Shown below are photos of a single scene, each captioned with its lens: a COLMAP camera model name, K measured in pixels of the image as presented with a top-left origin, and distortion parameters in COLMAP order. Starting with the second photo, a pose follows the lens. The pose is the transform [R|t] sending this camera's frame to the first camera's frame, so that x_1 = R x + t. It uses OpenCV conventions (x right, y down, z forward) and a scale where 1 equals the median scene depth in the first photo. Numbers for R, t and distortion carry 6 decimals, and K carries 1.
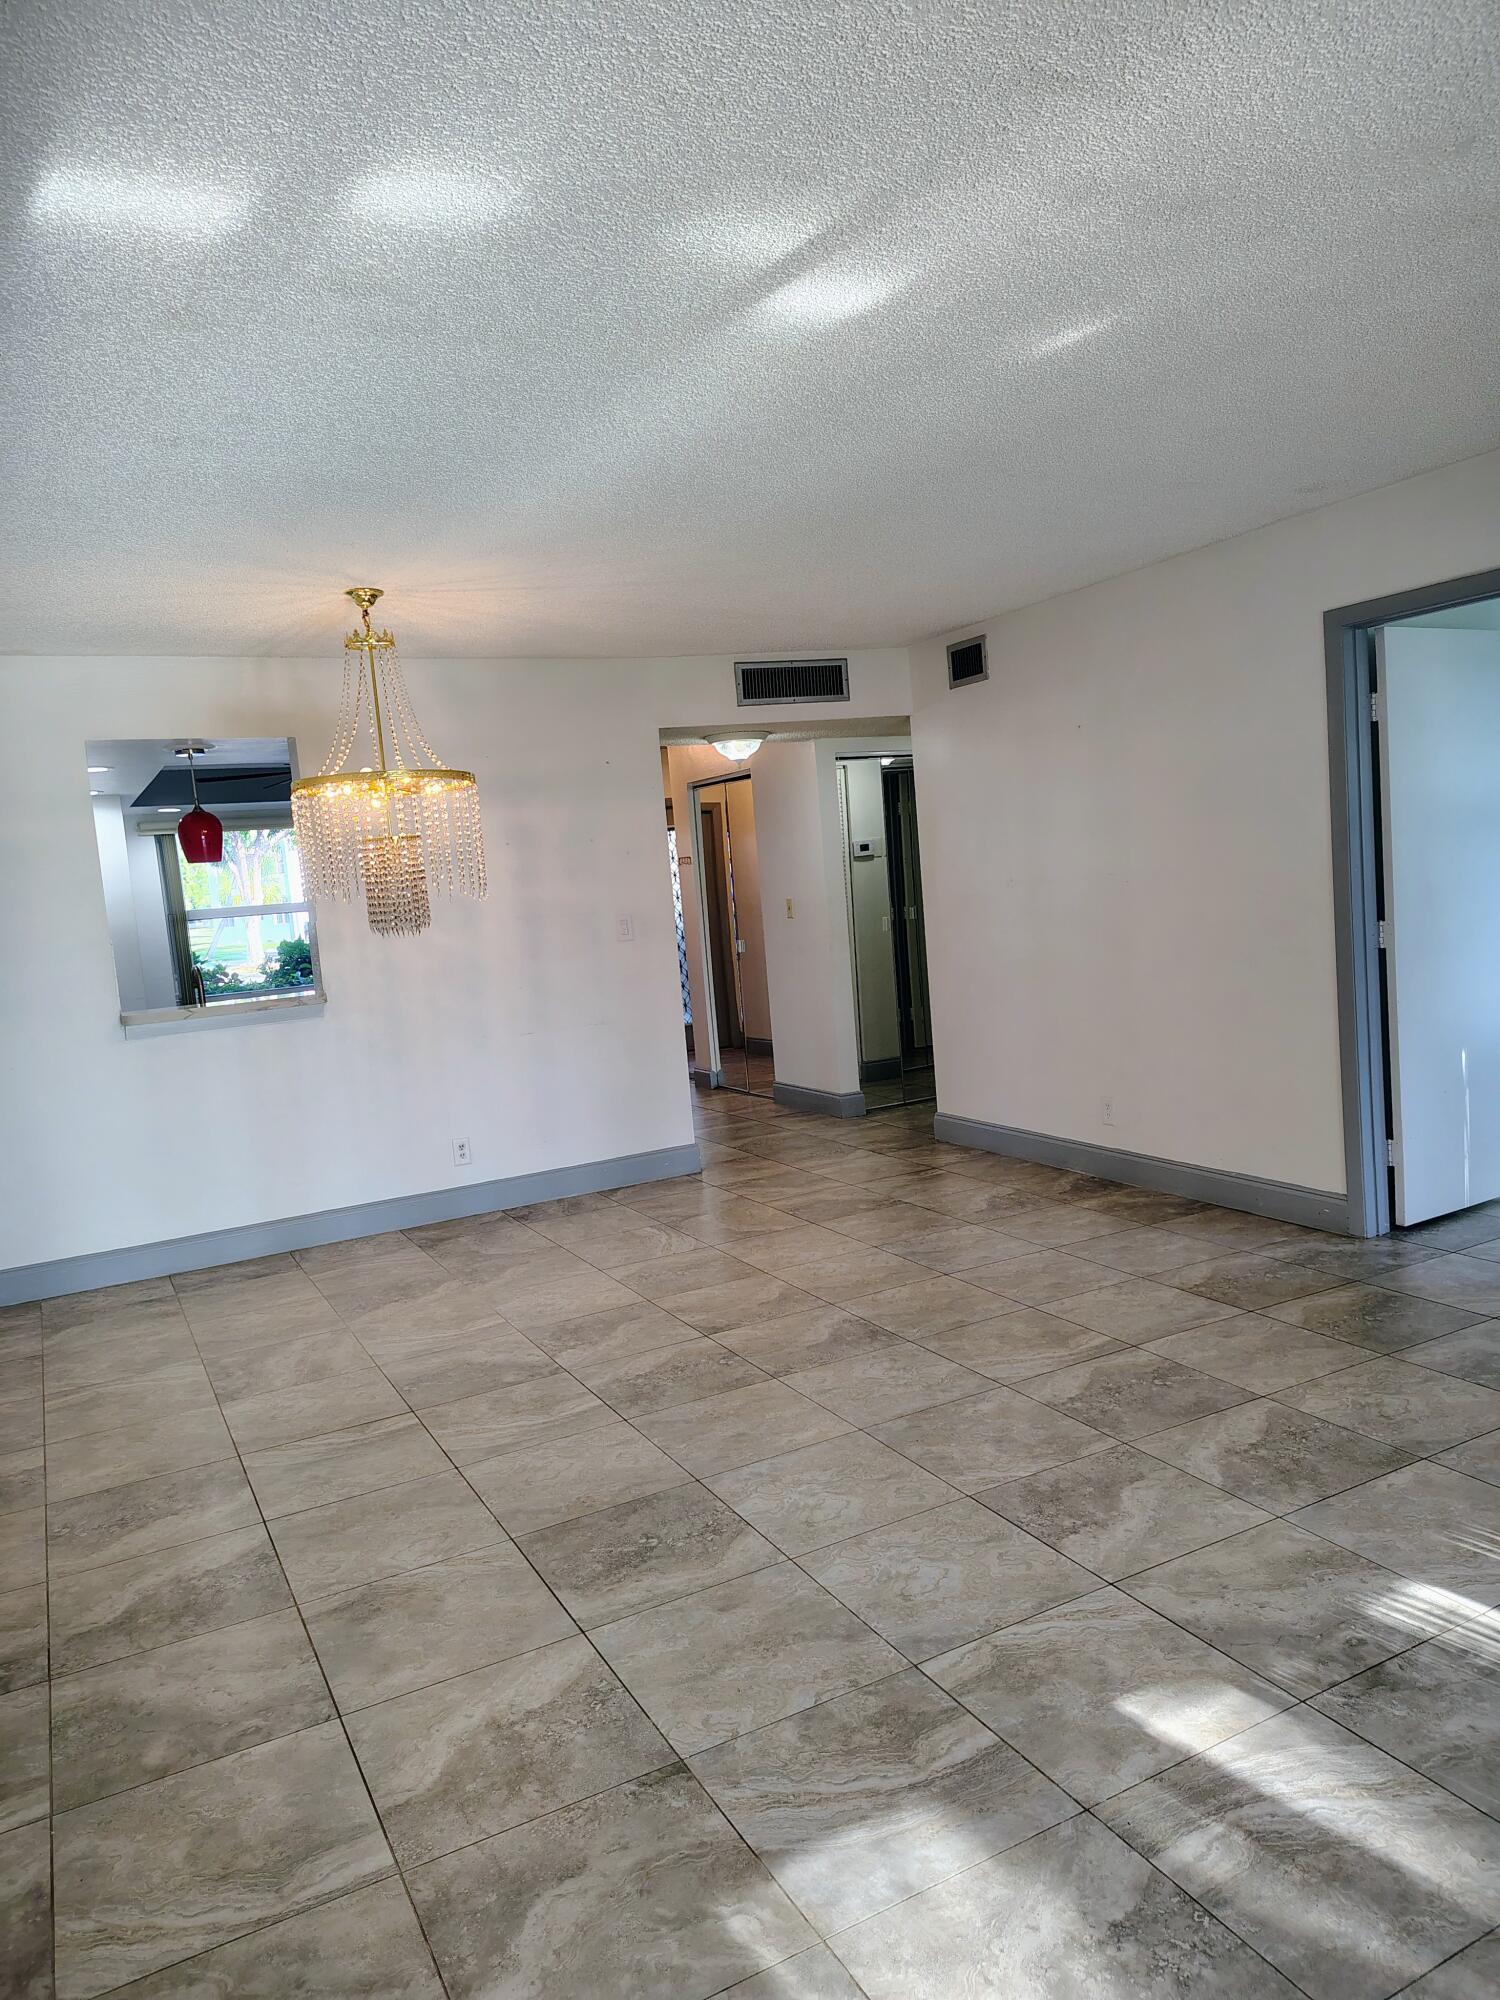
lens RADIAL K [[1377.1, 0, 753.1], [0, 1377.1, 1002.5], [0, 0, 1]] dist [0.005941, 0.007726]
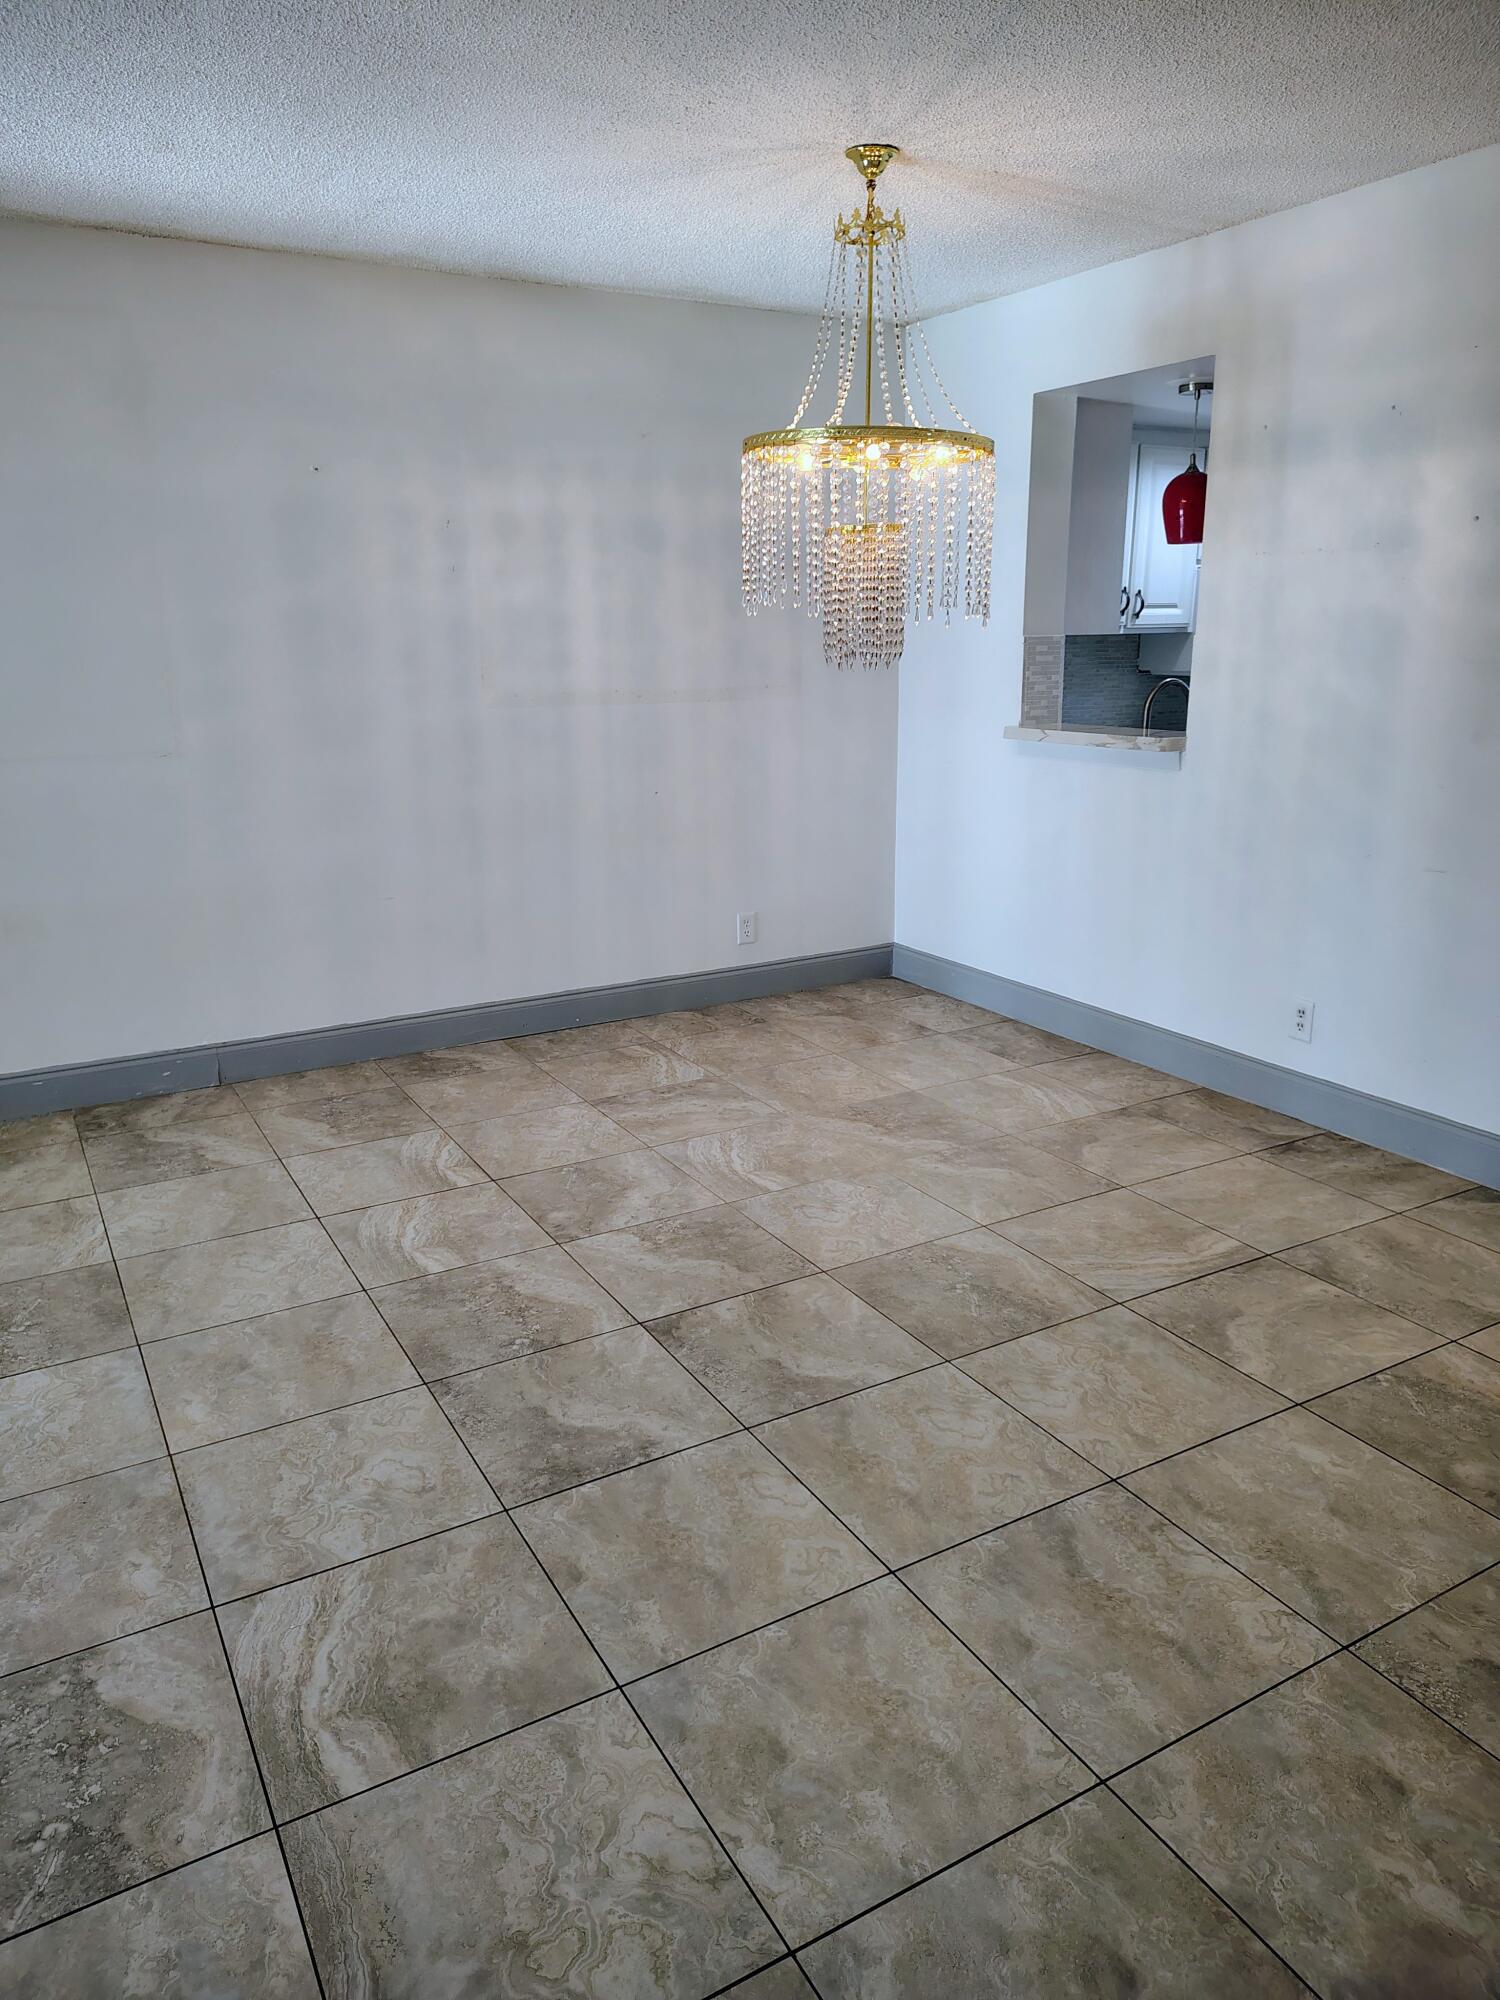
lens RADIAL K [[1377.1, 0, 753.1], [0, 1377.1, 1002.5], [0, 0, 1]] dist [0.005941, 0.007726]
pose [[0.043350, 0.341264, -0.938967, 0.539043], [-0.088574, 0.937463, 0.336628, -0.132814], [0.995126, 0.068575, 0.070866, 0.992408]]
